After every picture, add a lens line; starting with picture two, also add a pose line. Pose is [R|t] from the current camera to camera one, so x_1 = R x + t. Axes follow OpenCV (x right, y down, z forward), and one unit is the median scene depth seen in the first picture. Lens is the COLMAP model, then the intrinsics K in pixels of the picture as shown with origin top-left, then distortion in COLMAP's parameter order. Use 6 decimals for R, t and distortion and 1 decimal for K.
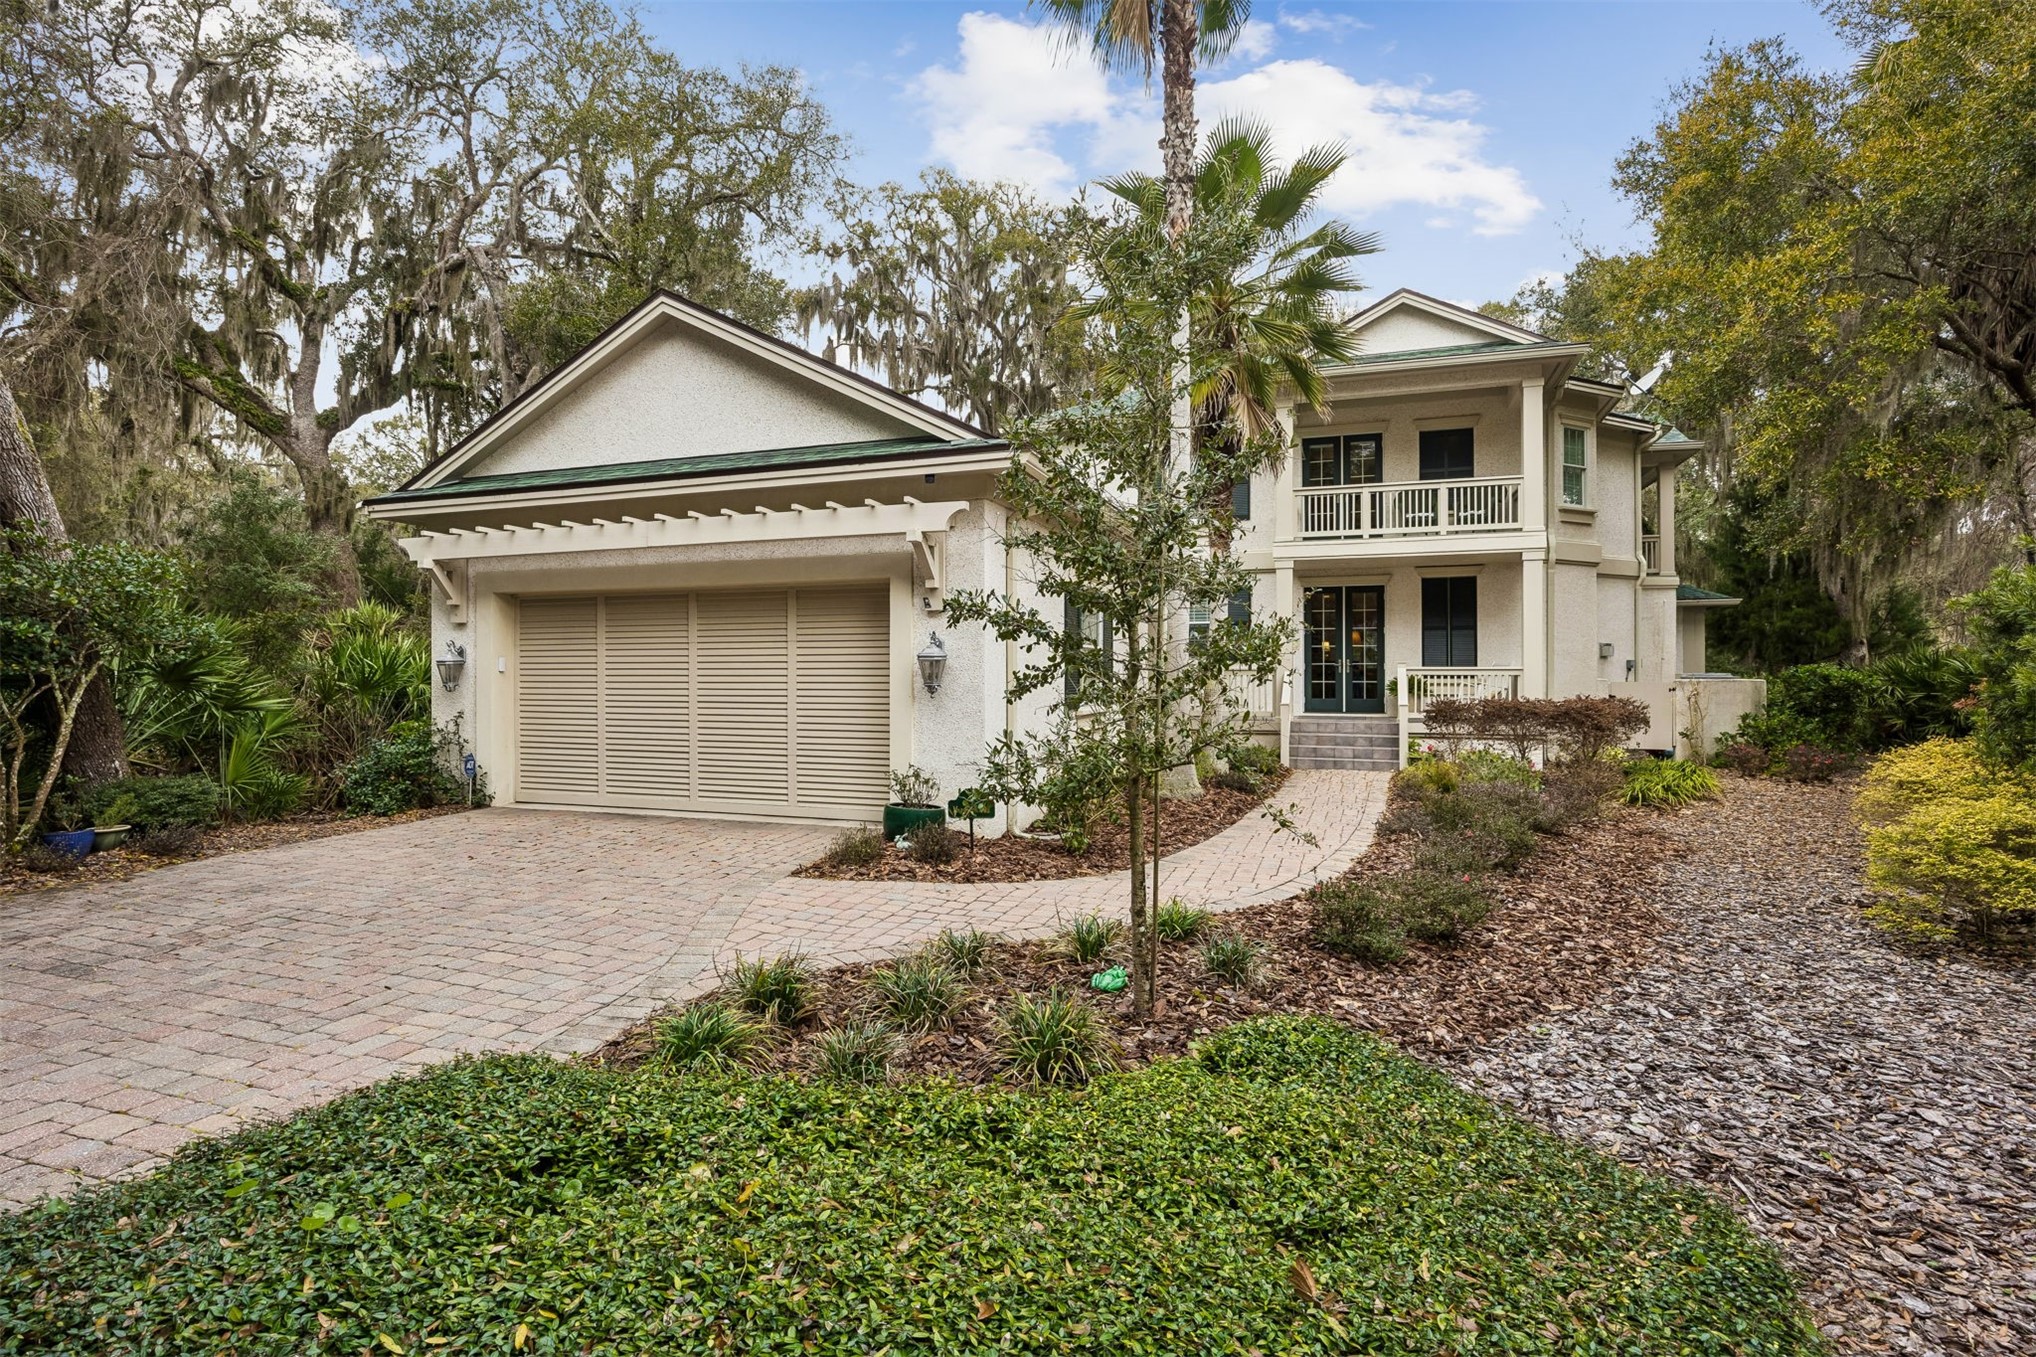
lens RADIAL K [[945.7, 0, 1022.4], [0, 945.7, 672.3], [0, 0, 1]] dist [-0.006723, -0.000740]
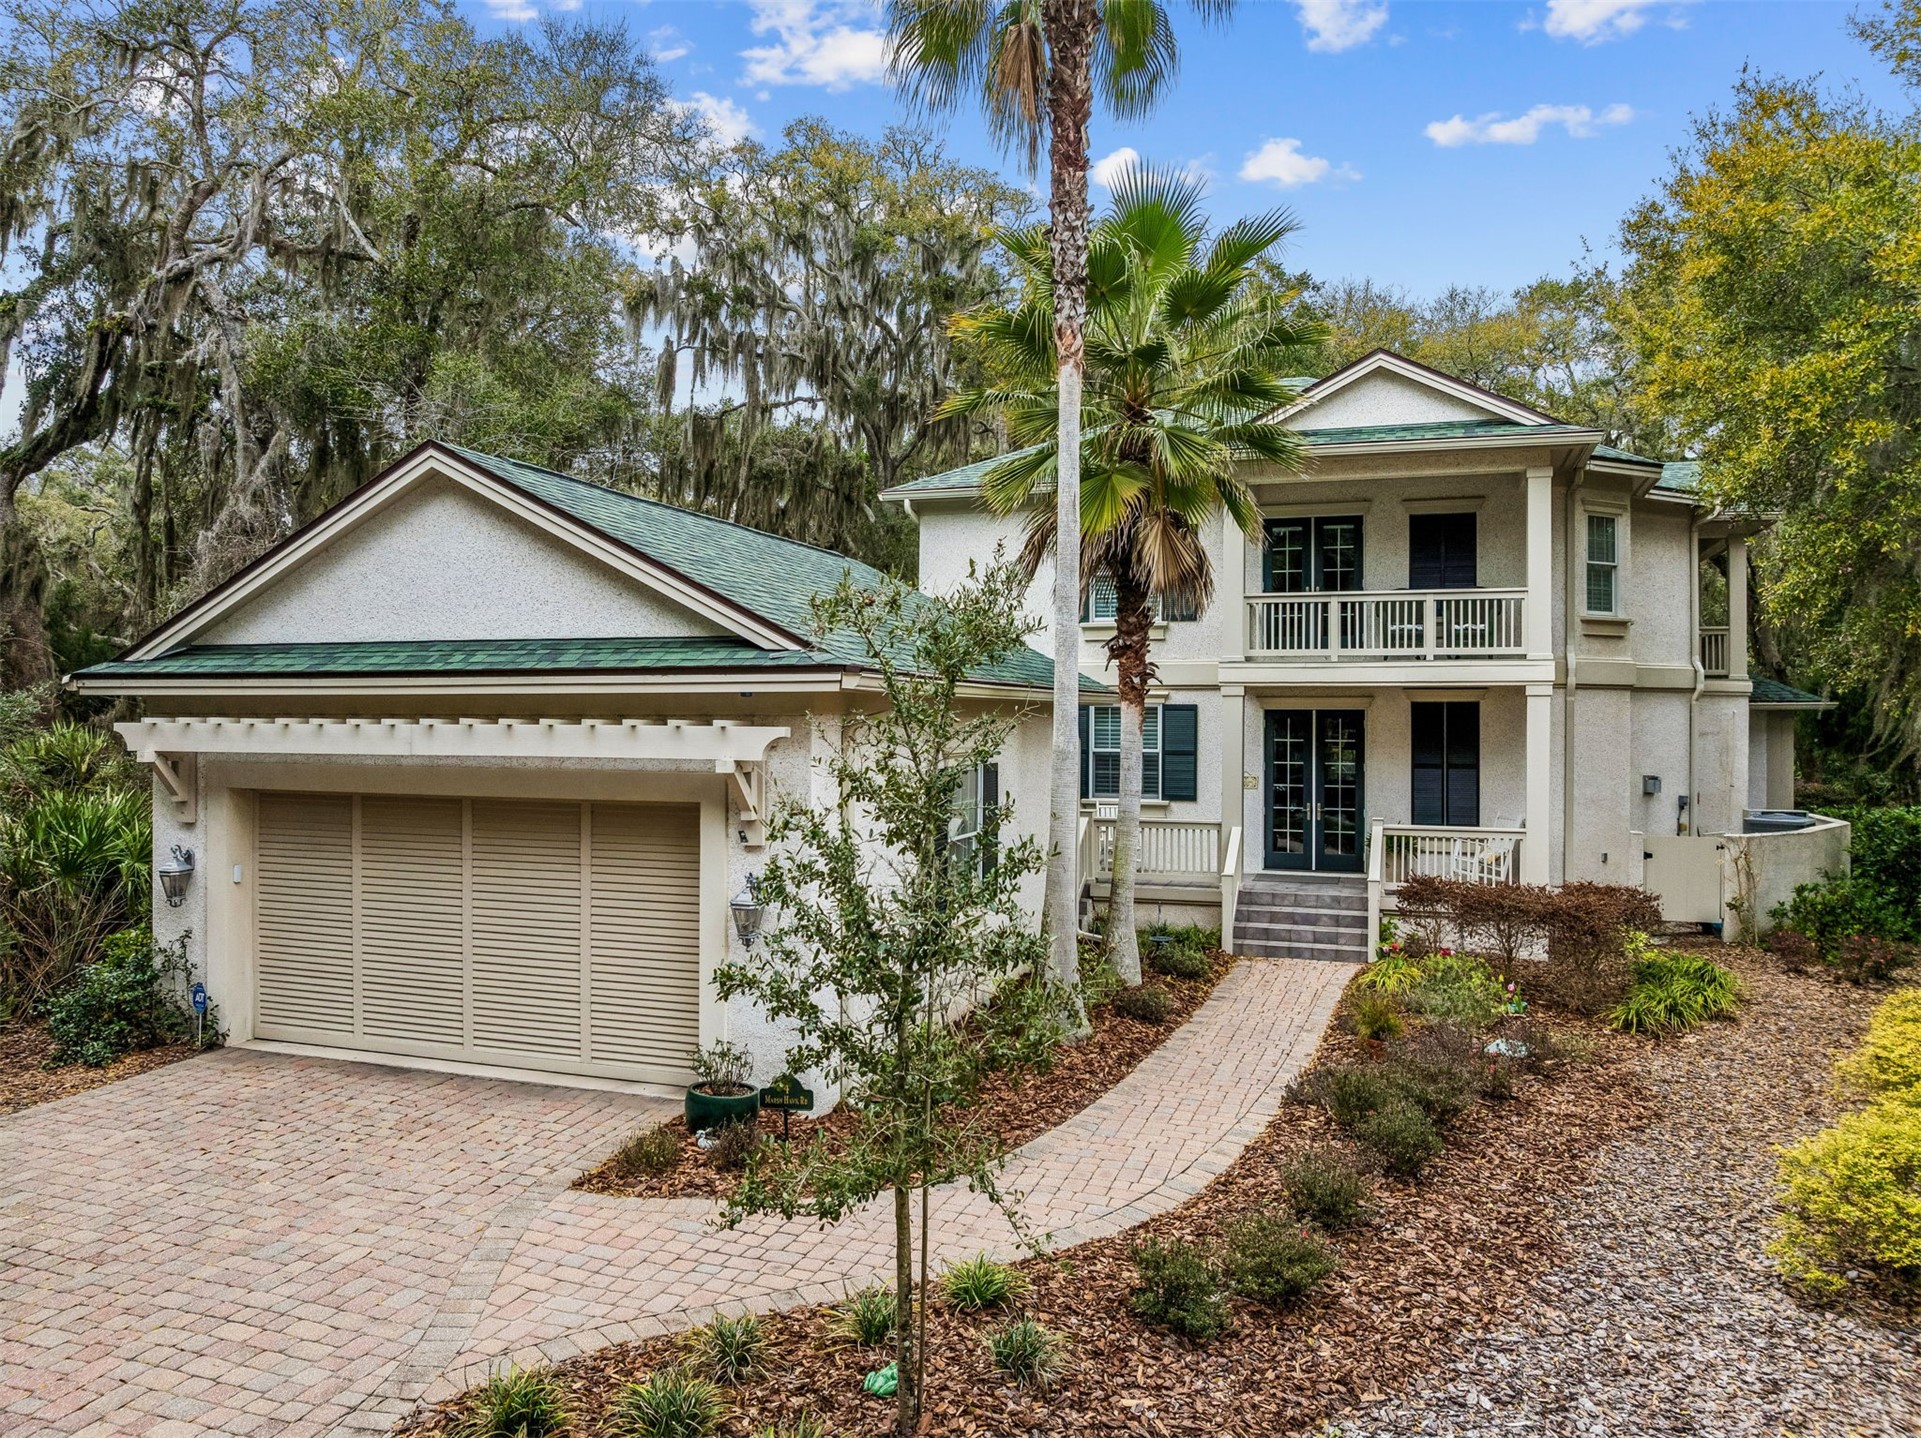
lens RADIAL K [[1301.8, 0, 960.5], [0, 1301.8, 719.0], [0, 0, 1]] dist [-0.041778, 0.019667]
pose [[0.999930, 0.005842, 0.010330, 0.059434], [-0.005837, 0.999983, -0.000498, -0.132421], [-0.010333, 0.000438, 0.999947, -0.115349]]
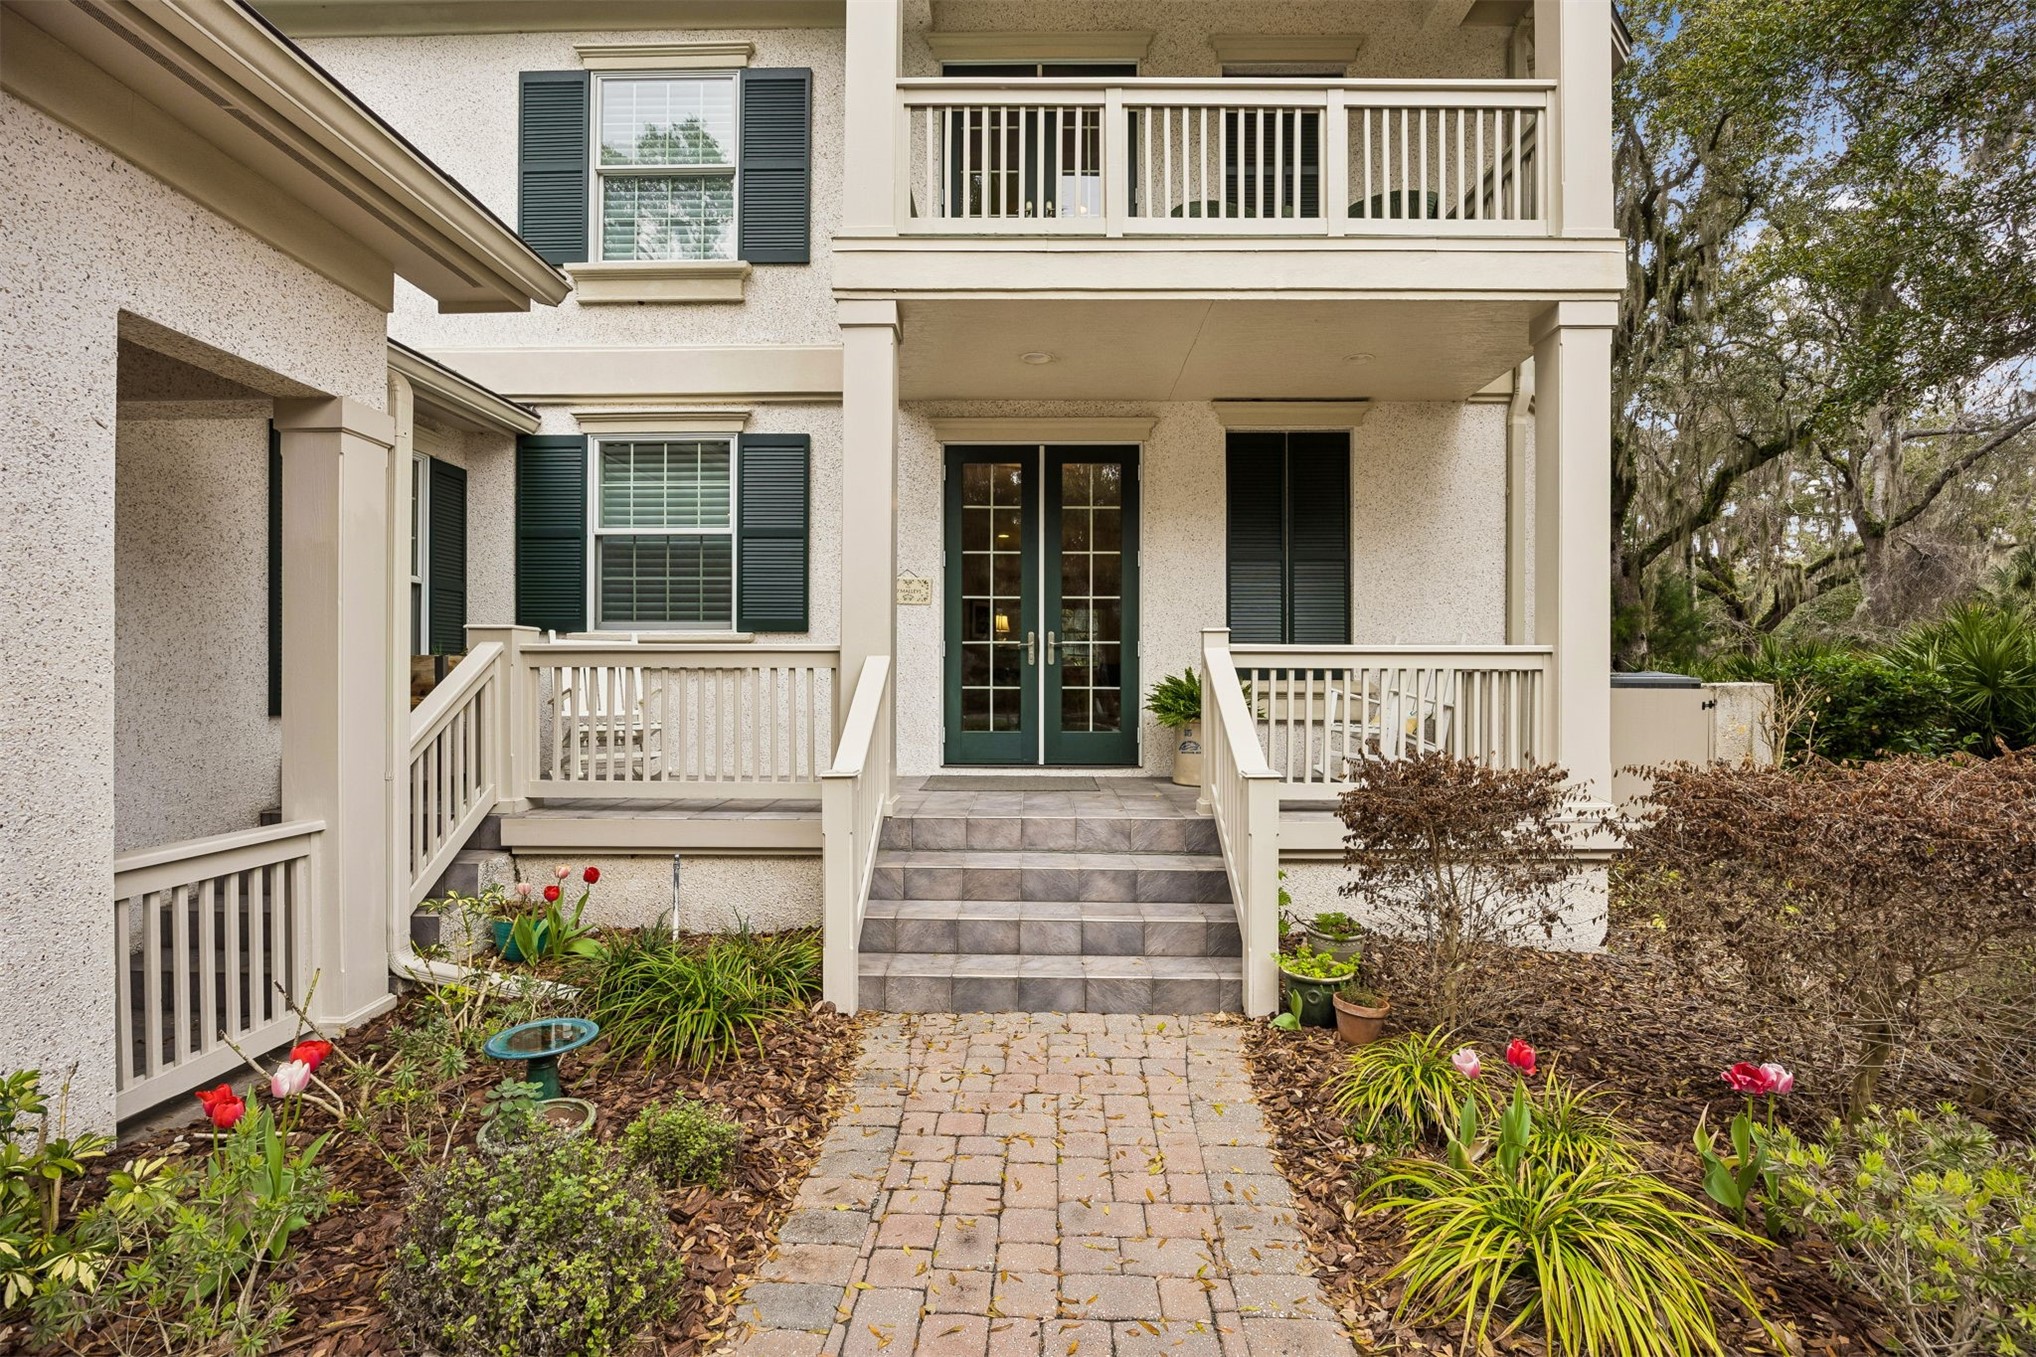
lens RADIAL K [[945.7, 0, 1022.4], [0, 945.7, 672.3], [0, 0, 1]] dist [-0.006723, -0.000740]
pose [[0.947035, 0.005157, 0.321088, 0.338331], [-0.003775, 0.999981, -0.004927, 0.008968], [-0.321107, 0.003454, 0.947036, 1.031535]]
